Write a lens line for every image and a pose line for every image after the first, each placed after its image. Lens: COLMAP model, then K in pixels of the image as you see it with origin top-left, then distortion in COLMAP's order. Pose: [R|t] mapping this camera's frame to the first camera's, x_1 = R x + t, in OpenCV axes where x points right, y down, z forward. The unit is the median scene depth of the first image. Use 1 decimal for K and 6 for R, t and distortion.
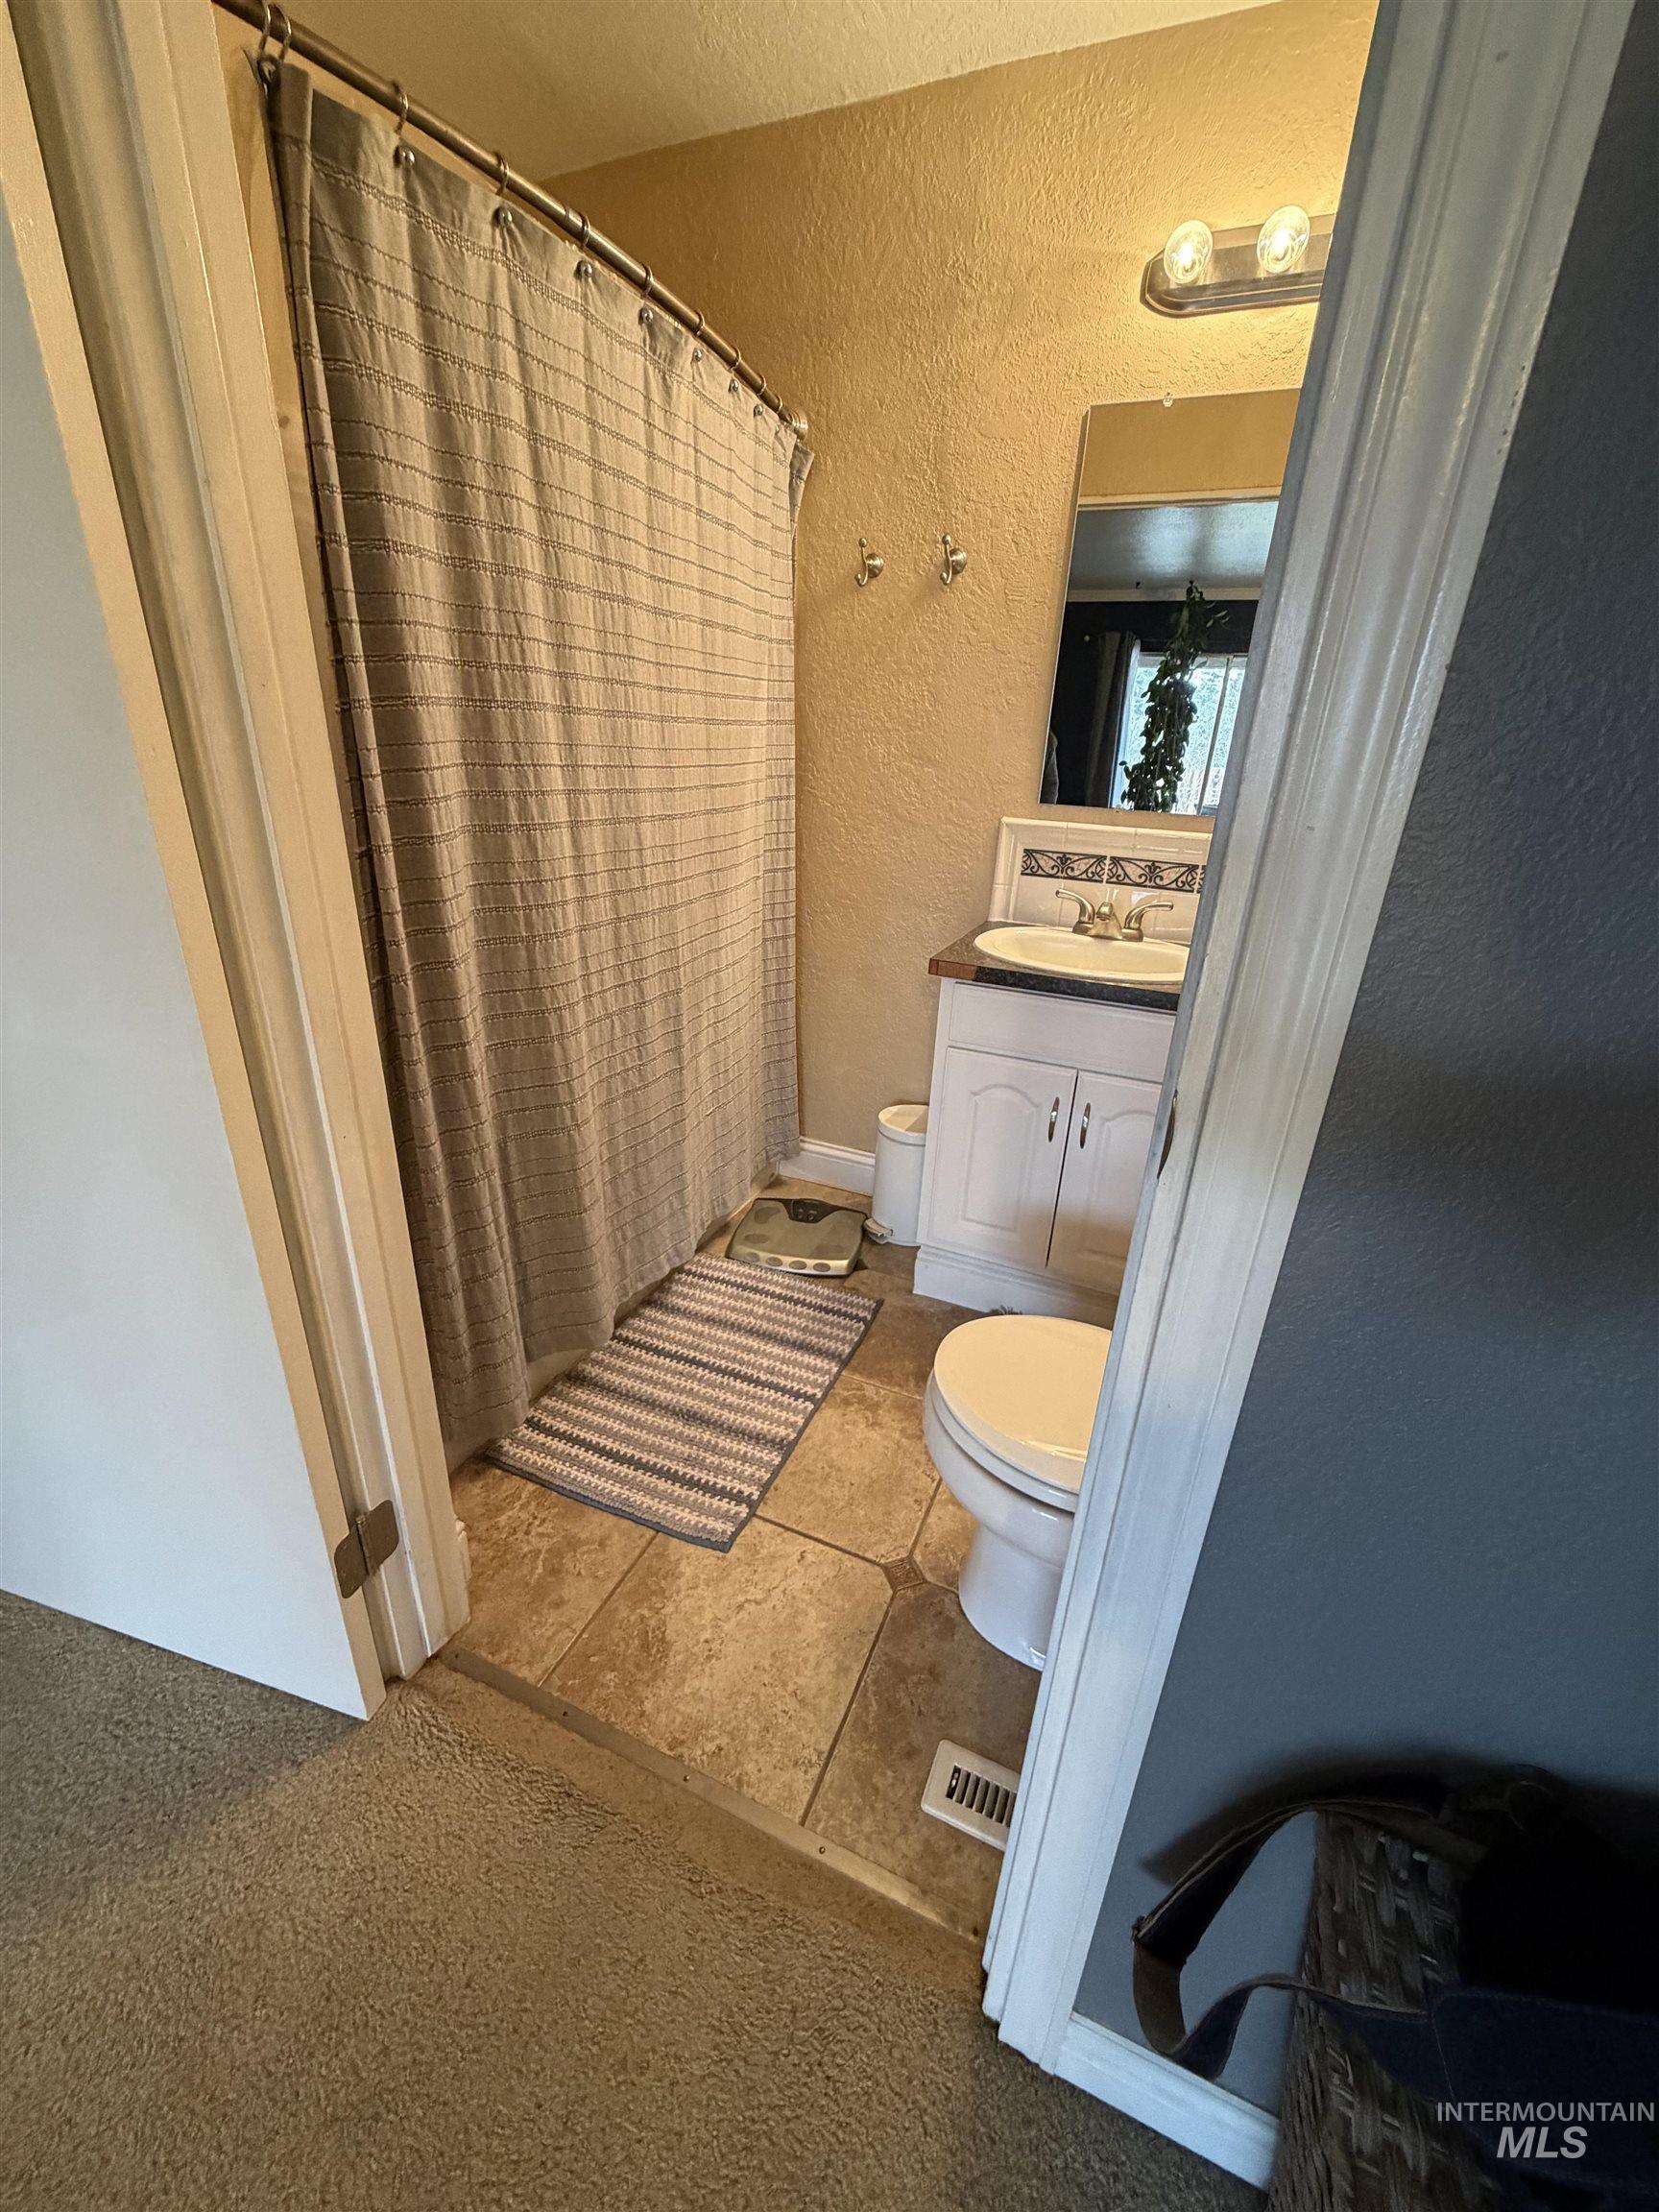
lens RADIAL K [[882.8, 0, 829.2], [0, 882.8, 1095.3], [0, 0, 1]] dist [-0.000509, -0.001084]
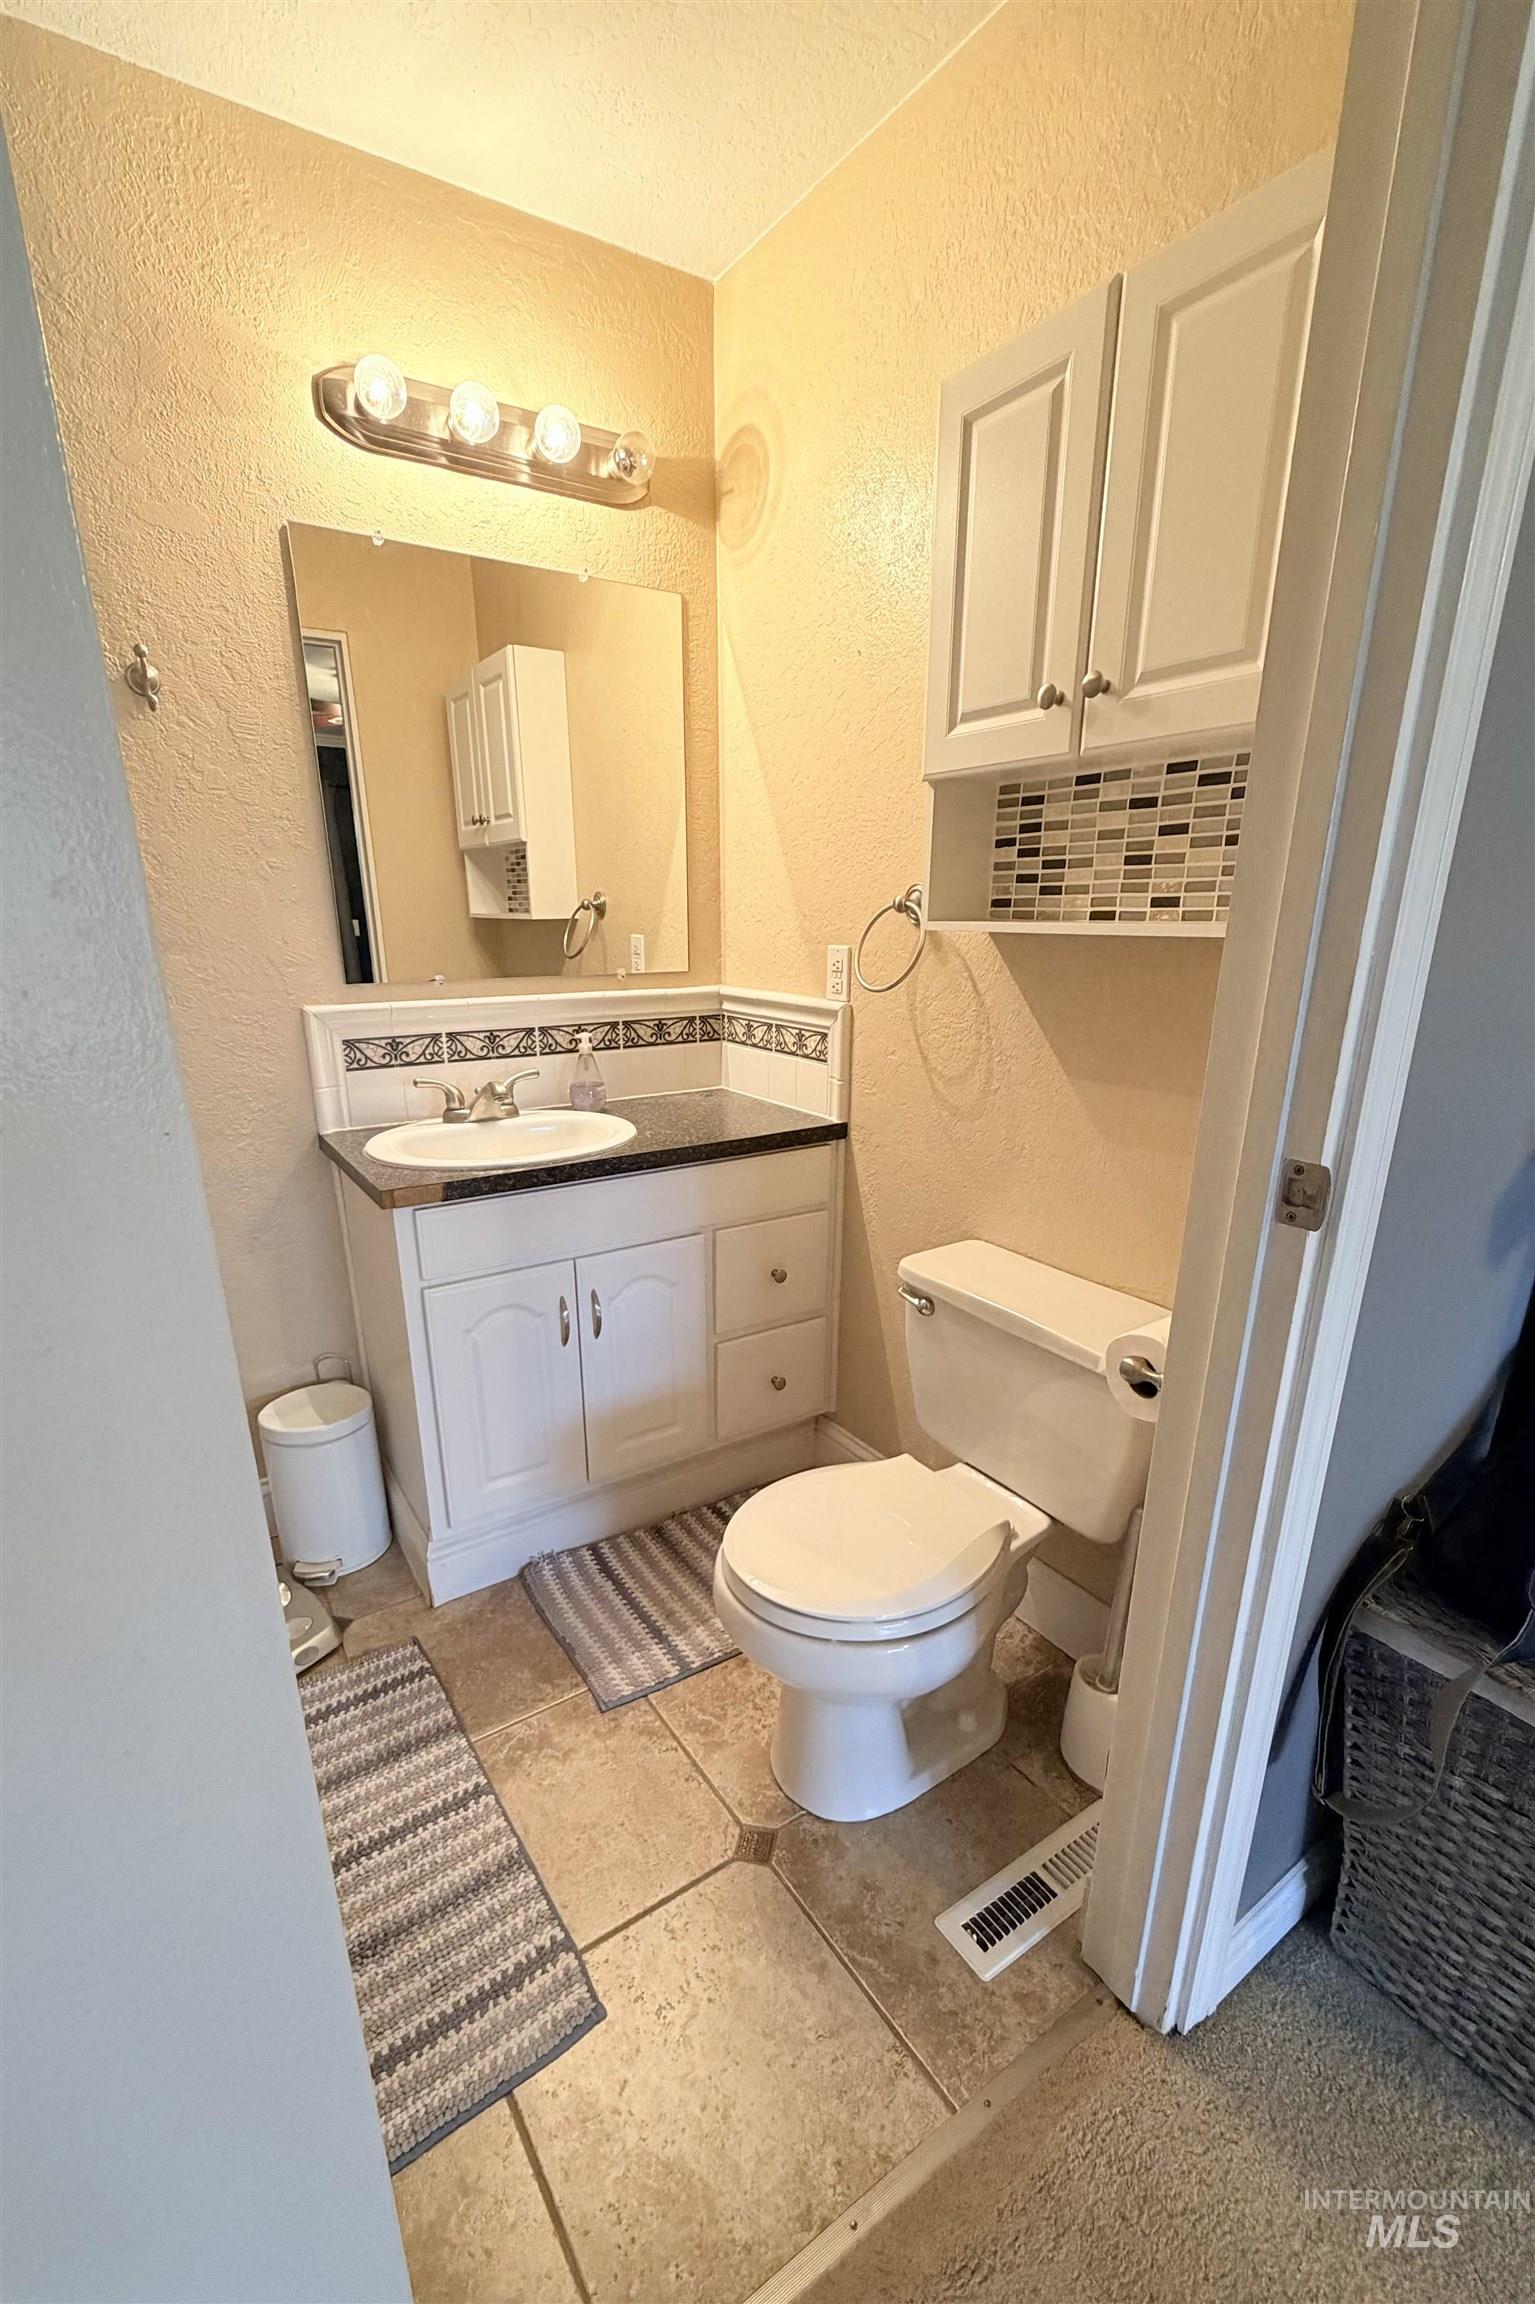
lens RADIAL K [[960.6, 0, 759.2], [0, 960.6, 1236.8], [0, 0, 1]] dist [-0.016037, -0.000468]
pose [[0.547042, -0.310454, 0.777408, -0.378126], [0.347409, 0.929131, 0.126581, -0.109032], [-0.761612, 0.200833, 0.616128, 0.245357]]
